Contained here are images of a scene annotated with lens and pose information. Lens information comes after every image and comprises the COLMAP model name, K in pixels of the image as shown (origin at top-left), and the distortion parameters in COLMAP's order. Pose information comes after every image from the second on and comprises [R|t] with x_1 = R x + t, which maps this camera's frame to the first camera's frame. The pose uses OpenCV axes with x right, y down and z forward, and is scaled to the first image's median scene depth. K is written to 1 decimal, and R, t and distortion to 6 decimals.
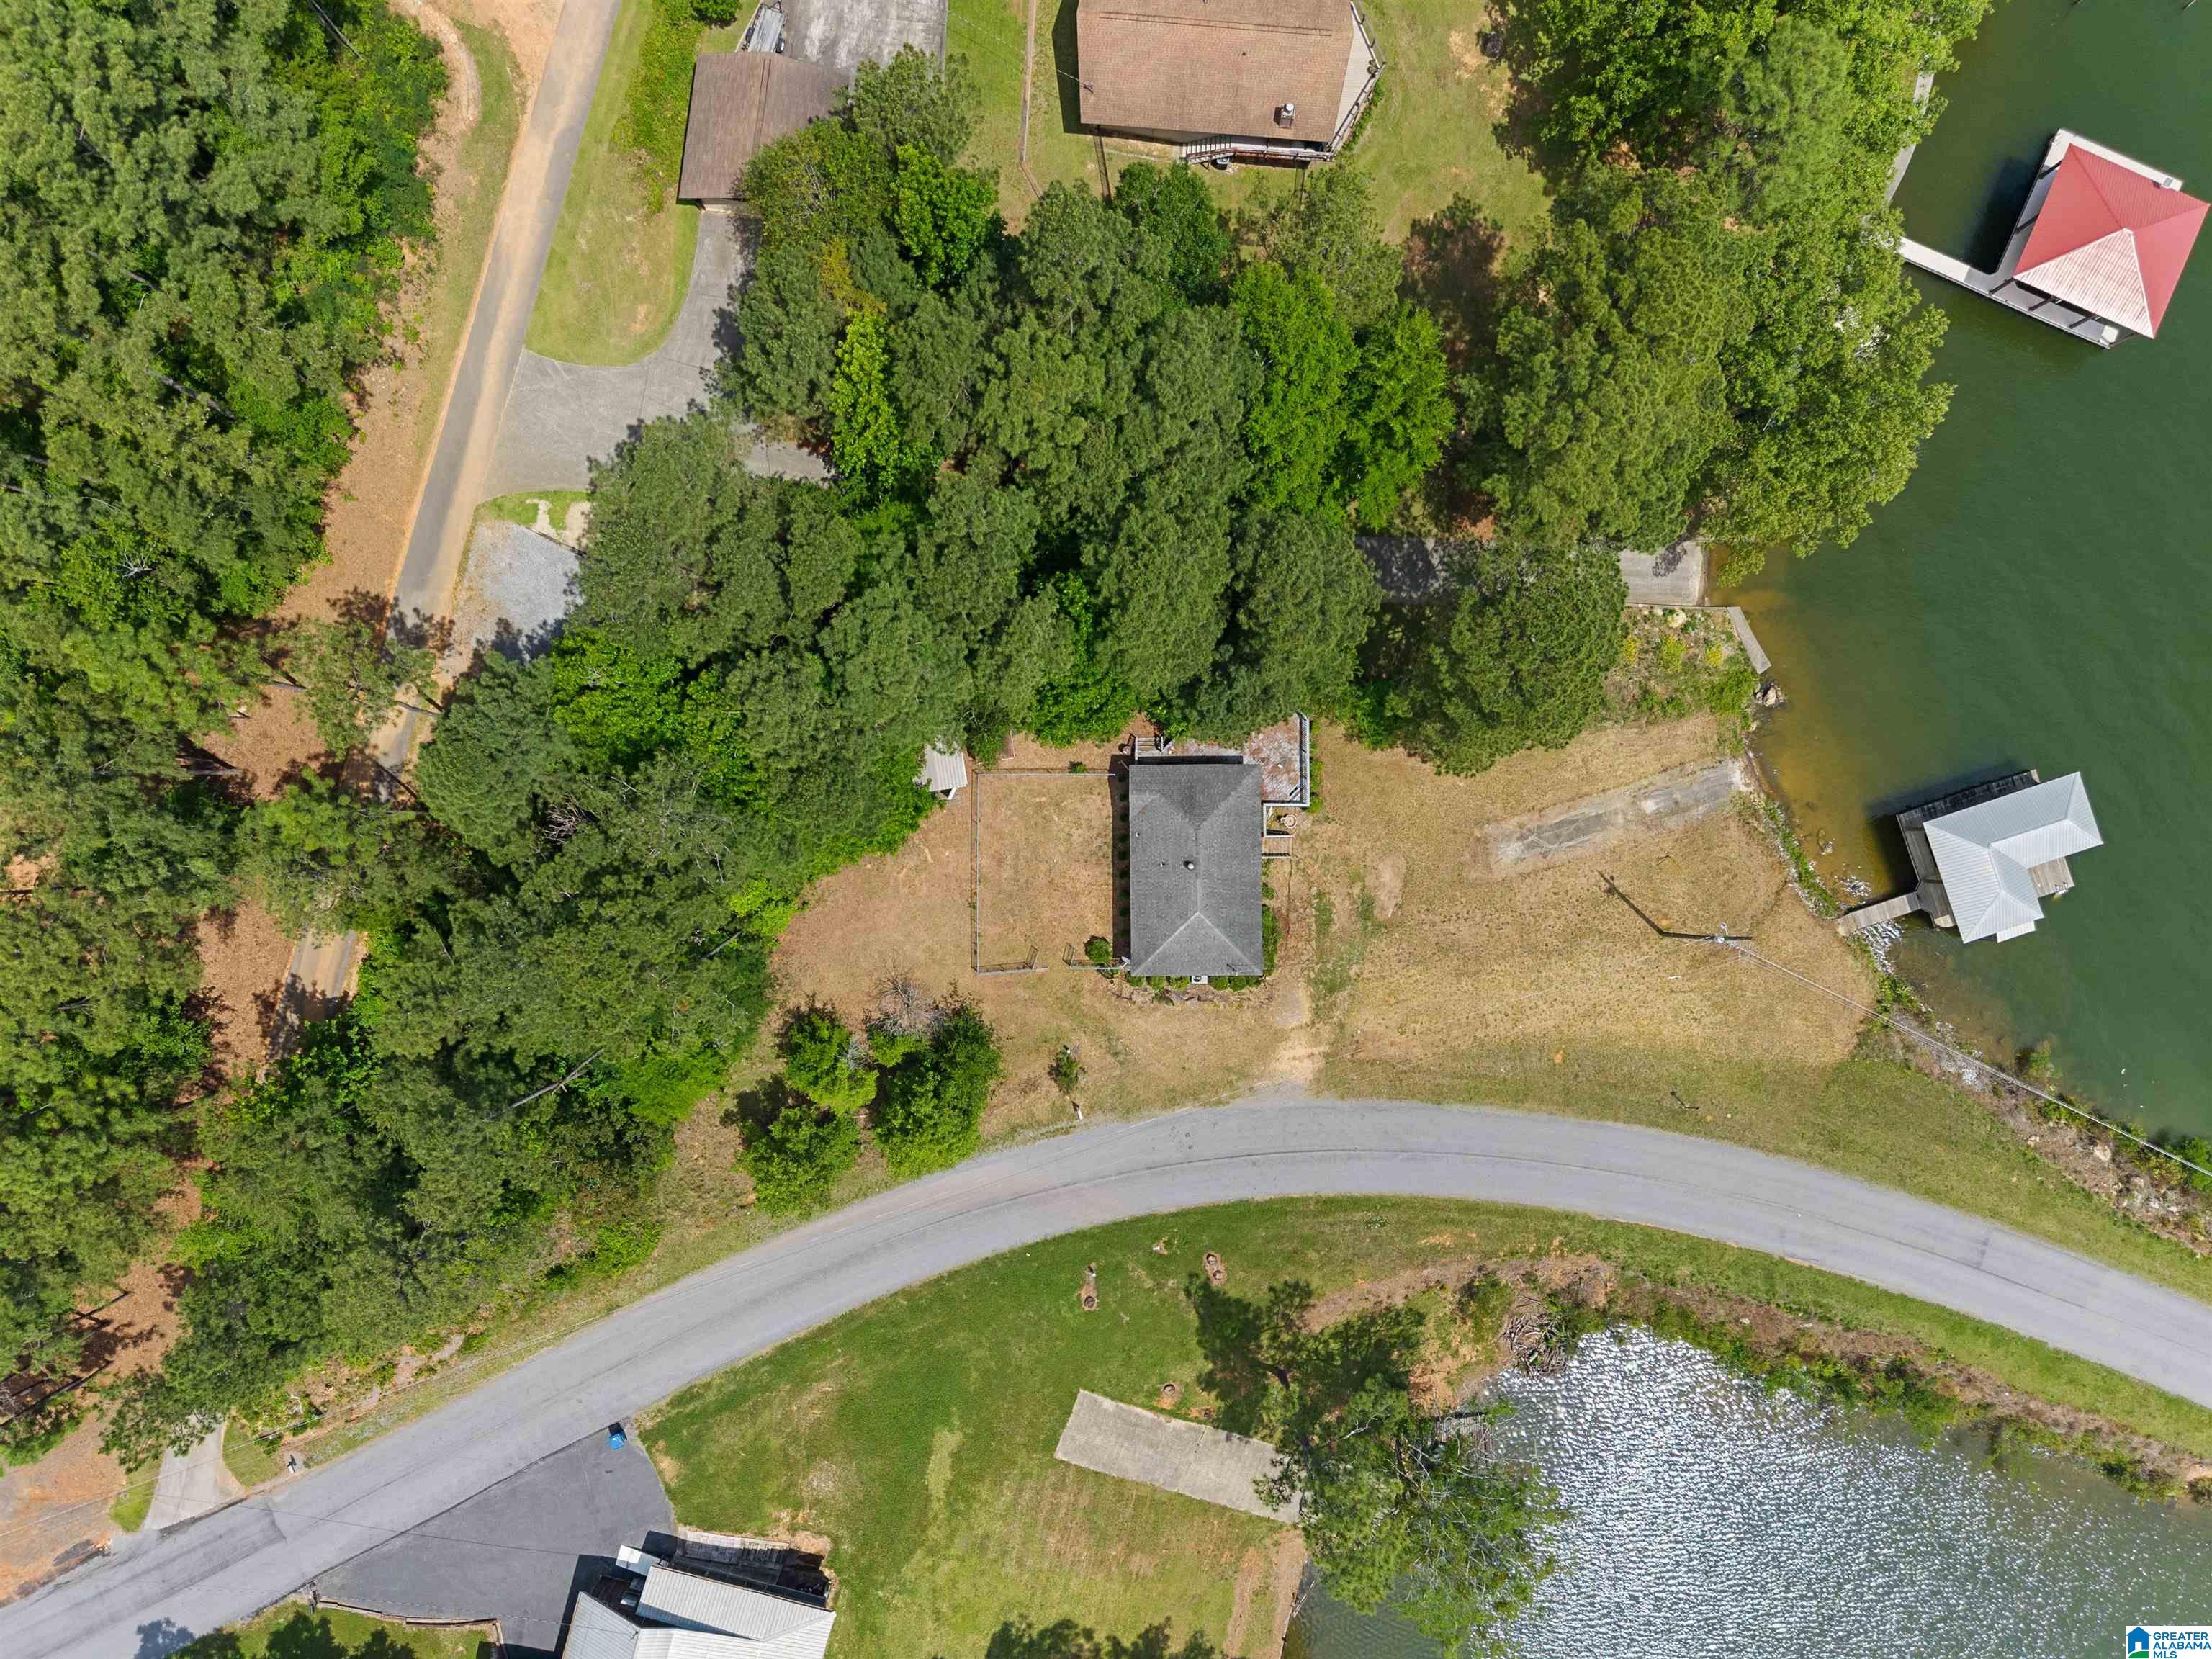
lens RADIAL K [[1493.4, 0, 1106.0], [0, 1493.4, 829.5], [0, 0, 1]] dist [0.026854, -0.037897]
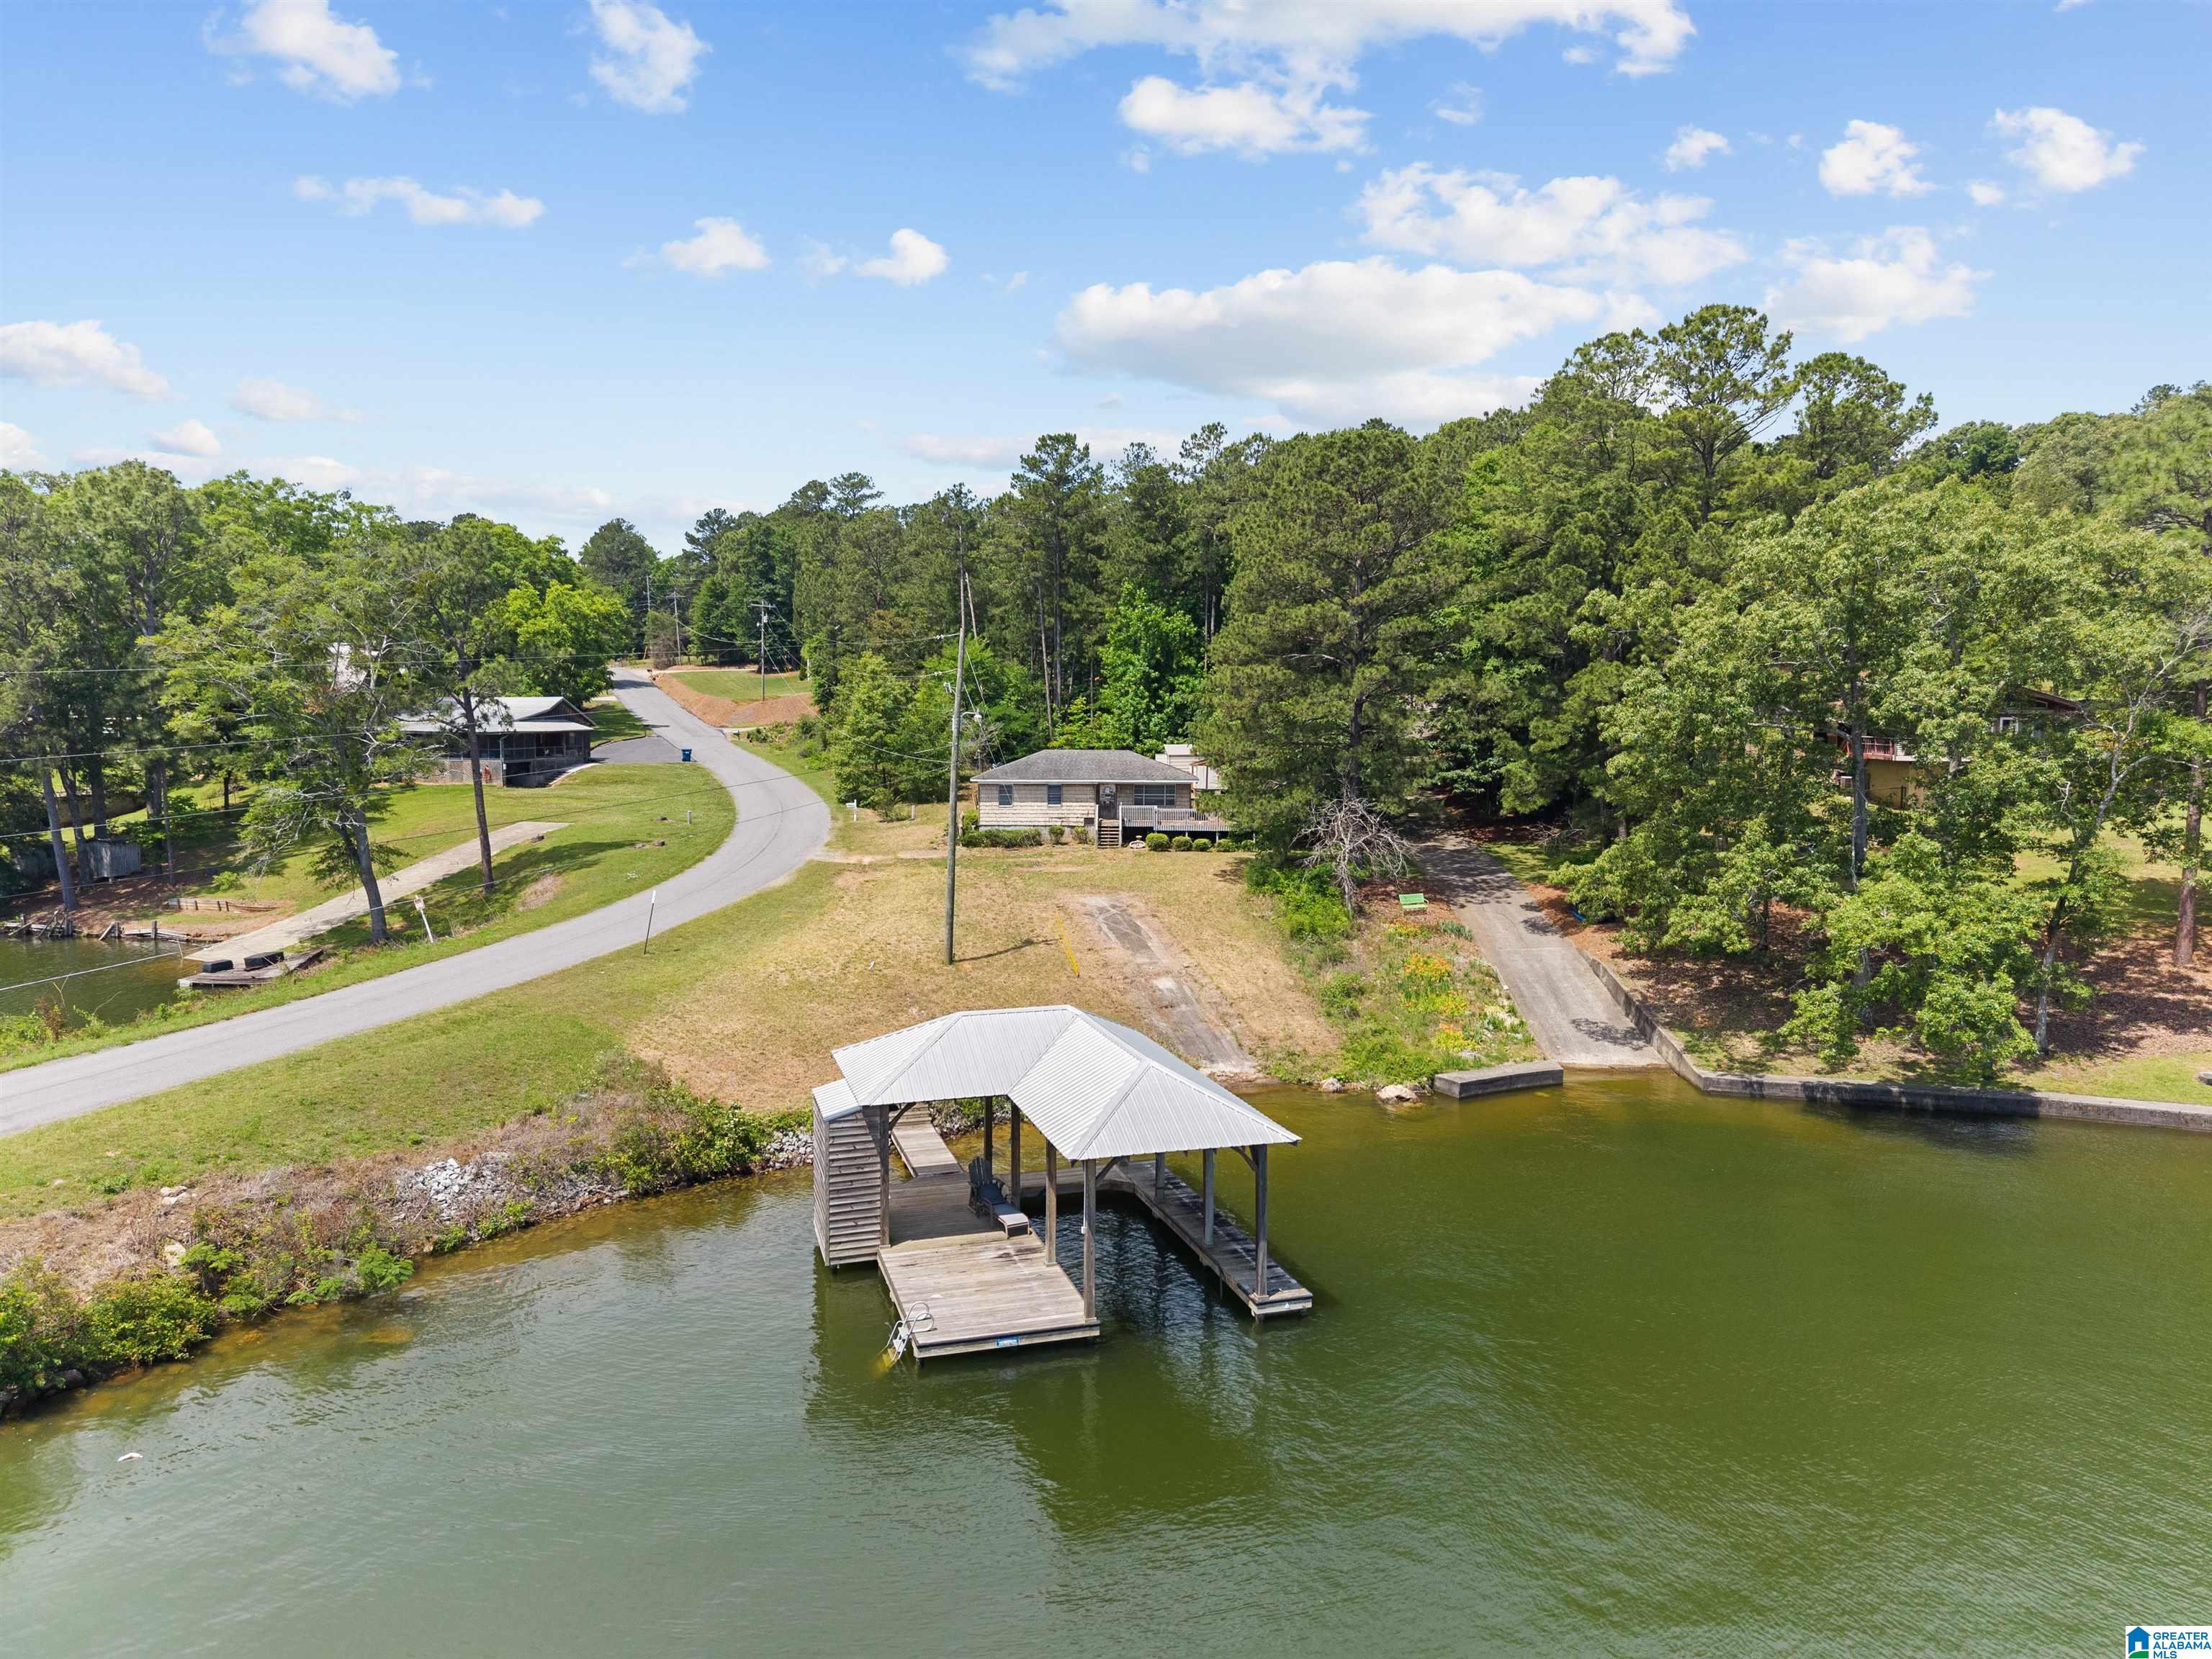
lens RADIAL K [[1493.4, 0, 1106.0], [0, 1493.4, 829.5], [0, 0, 1]] dist [0.026854, -0.037897]
pose [[-0.025163, 0.061531, -0.997788, 0.949245], [-0.999585, 0.012456, 0.025977, -0.009302], [0.014027, 0.998027, 0.061192, 0.911129]]
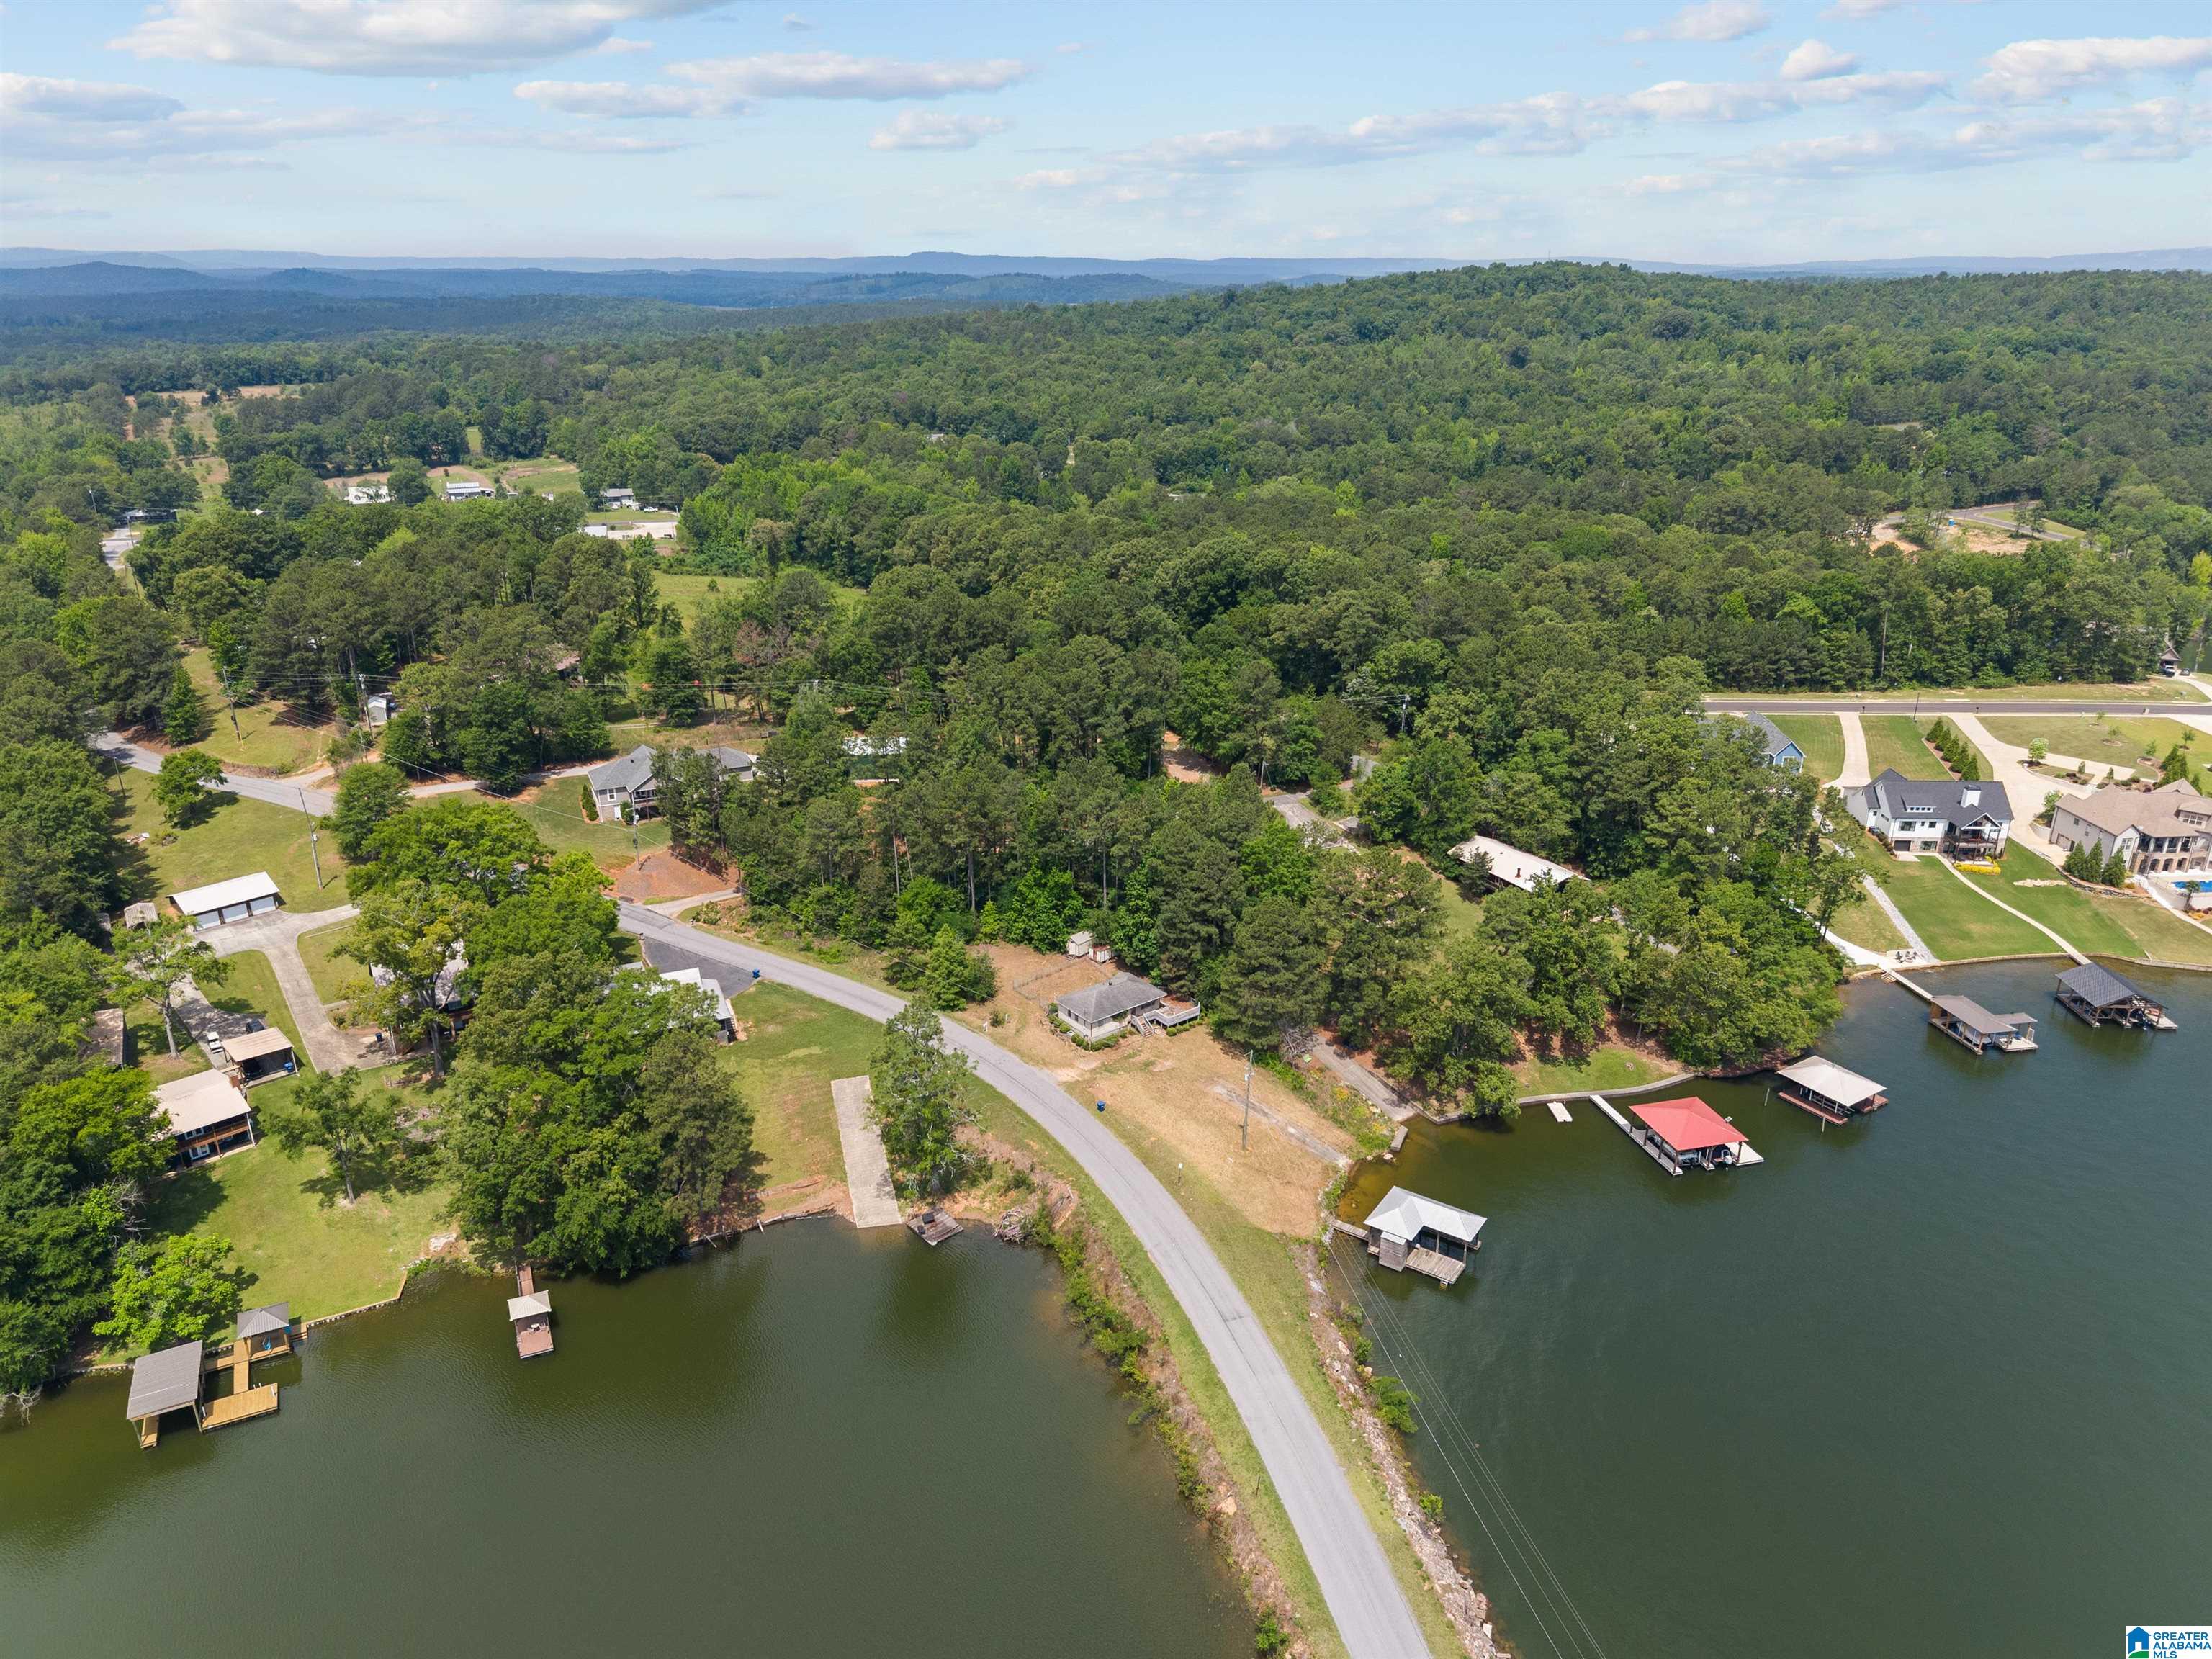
lens RADIAL K [[1493.4, 0, 1106.0], [0, 1493.4, 829.5], [0, 0, 1]] dist [0.026854, -0.037897]
pose [[0.615134, 0.274866, -0.738958, 1.485008], [-0.788402, 0.221320, -0.573969, 1.141192], [0.005781, 0.935663, 0.352846, 0.007988]]
